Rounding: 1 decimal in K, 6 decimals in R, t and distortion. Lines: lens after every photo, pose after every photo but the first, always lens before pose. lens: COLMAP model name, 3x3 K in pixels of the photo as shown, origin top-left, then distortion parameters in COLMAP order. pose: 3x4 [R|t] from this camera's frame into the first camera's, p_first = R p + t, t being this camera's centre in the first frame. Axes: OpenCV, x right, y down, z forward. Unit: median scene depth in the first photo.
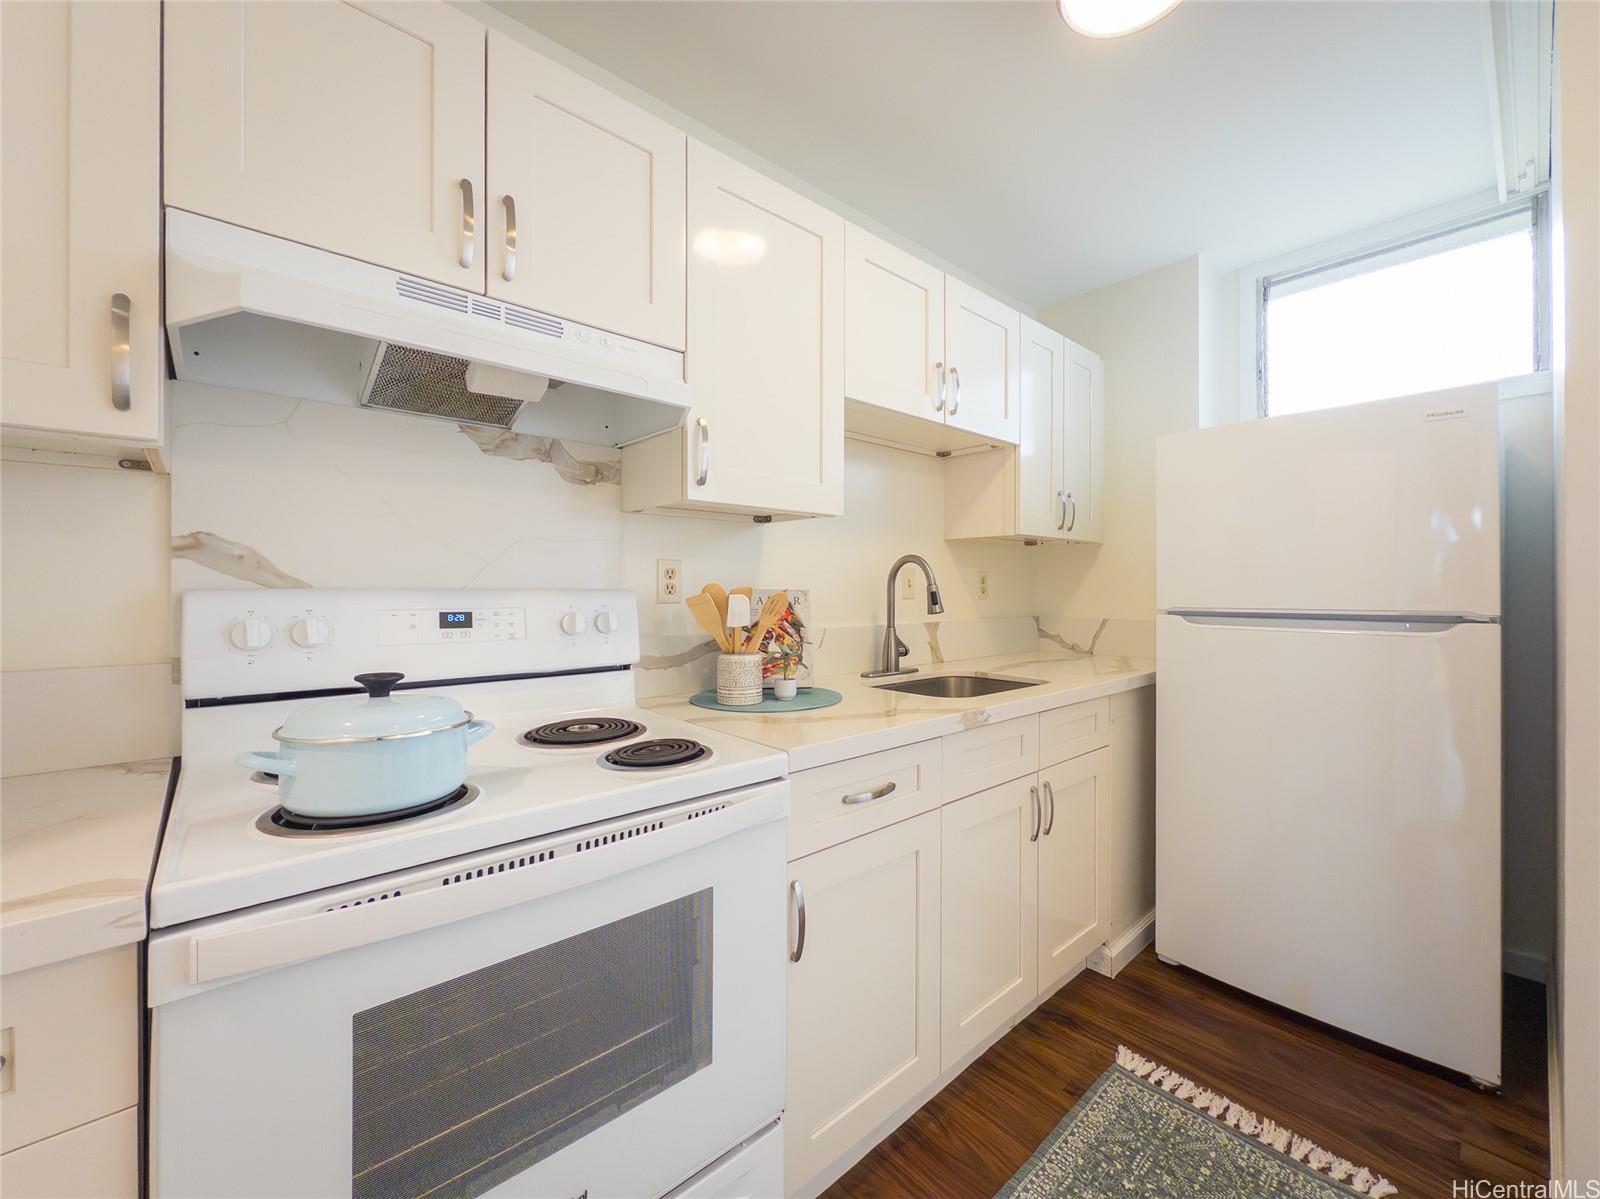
lens RADIAL K [[654.0, 0, 791.5], [0, 654.0, 589.7], [0, 0, 1]] dist [0.001270, 0.000377]
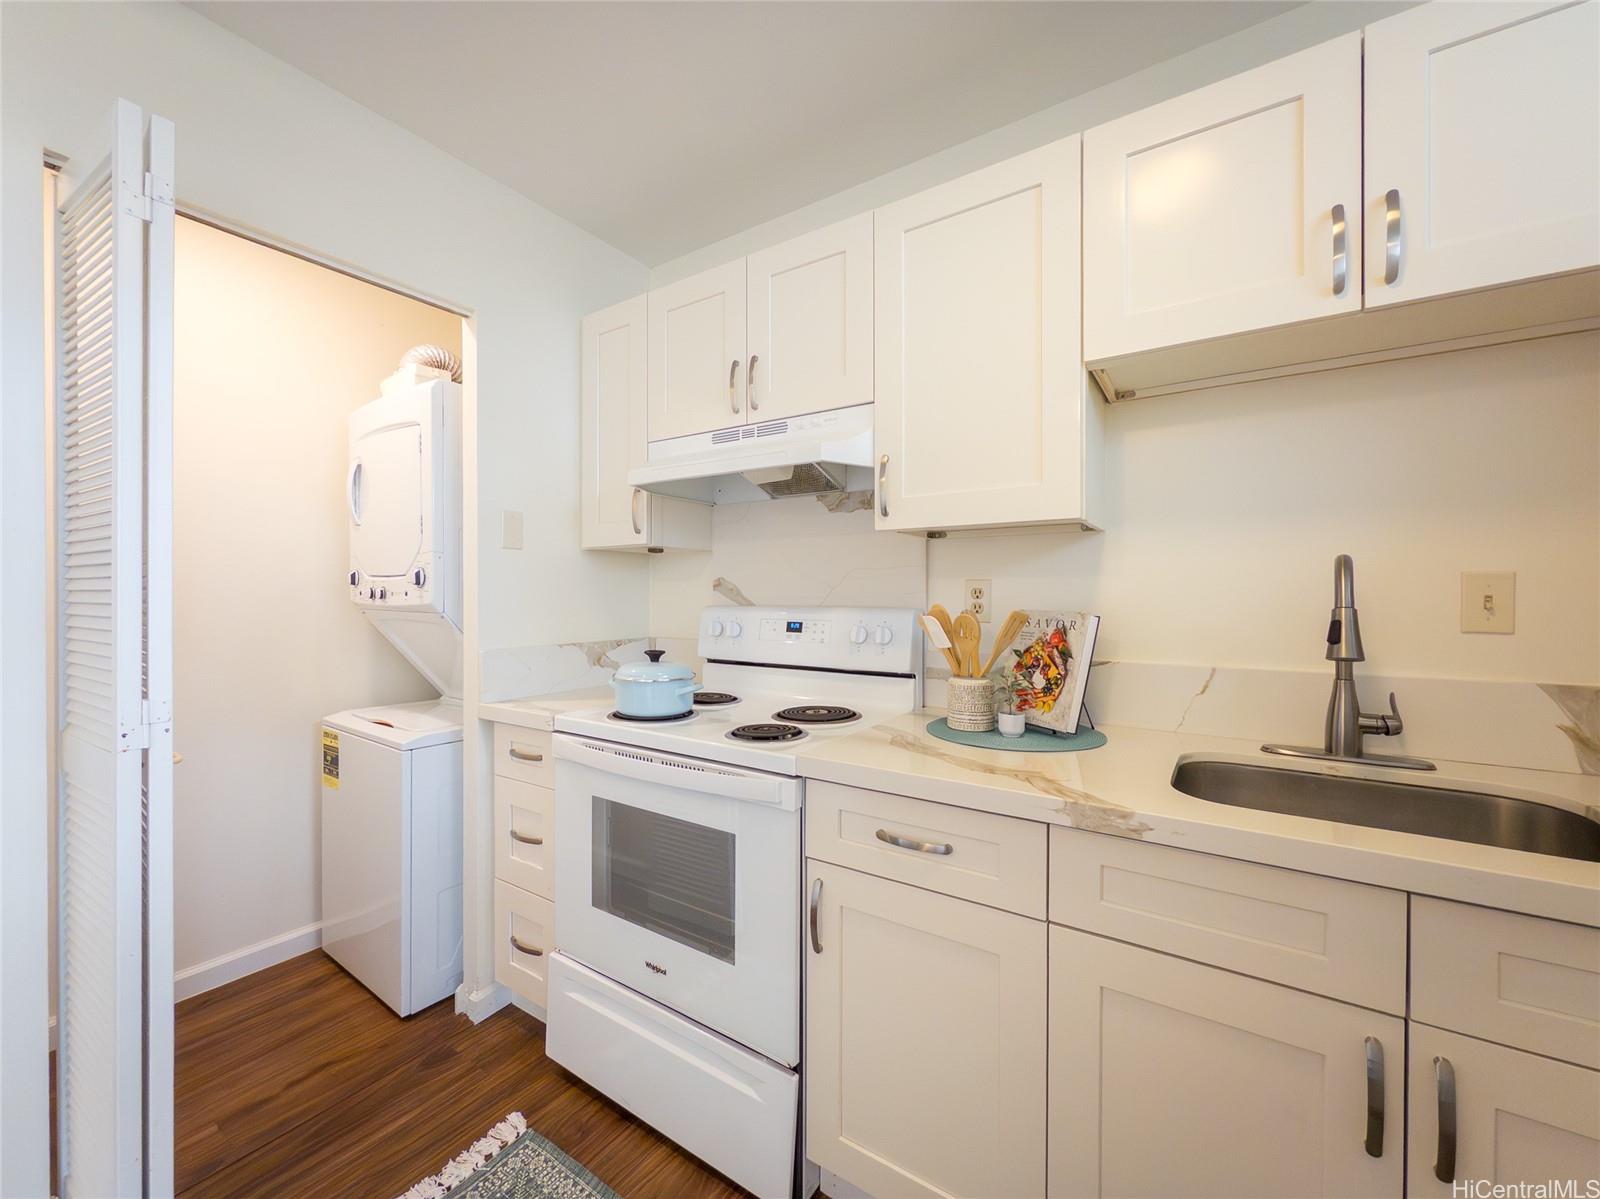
lens RADIAL K [[649.7, 0, 826.4], [0, 649.7, 598.5], [0, 0, 1]] dist [0.000910, 0.000182]
pose [[0.264503, 0.003532, -0.964378, 0.870542], [-0.002186, 0.999993, 0.003063, -0.022835], [0.964382, 0.001298, 0.264509, 0.597038]]
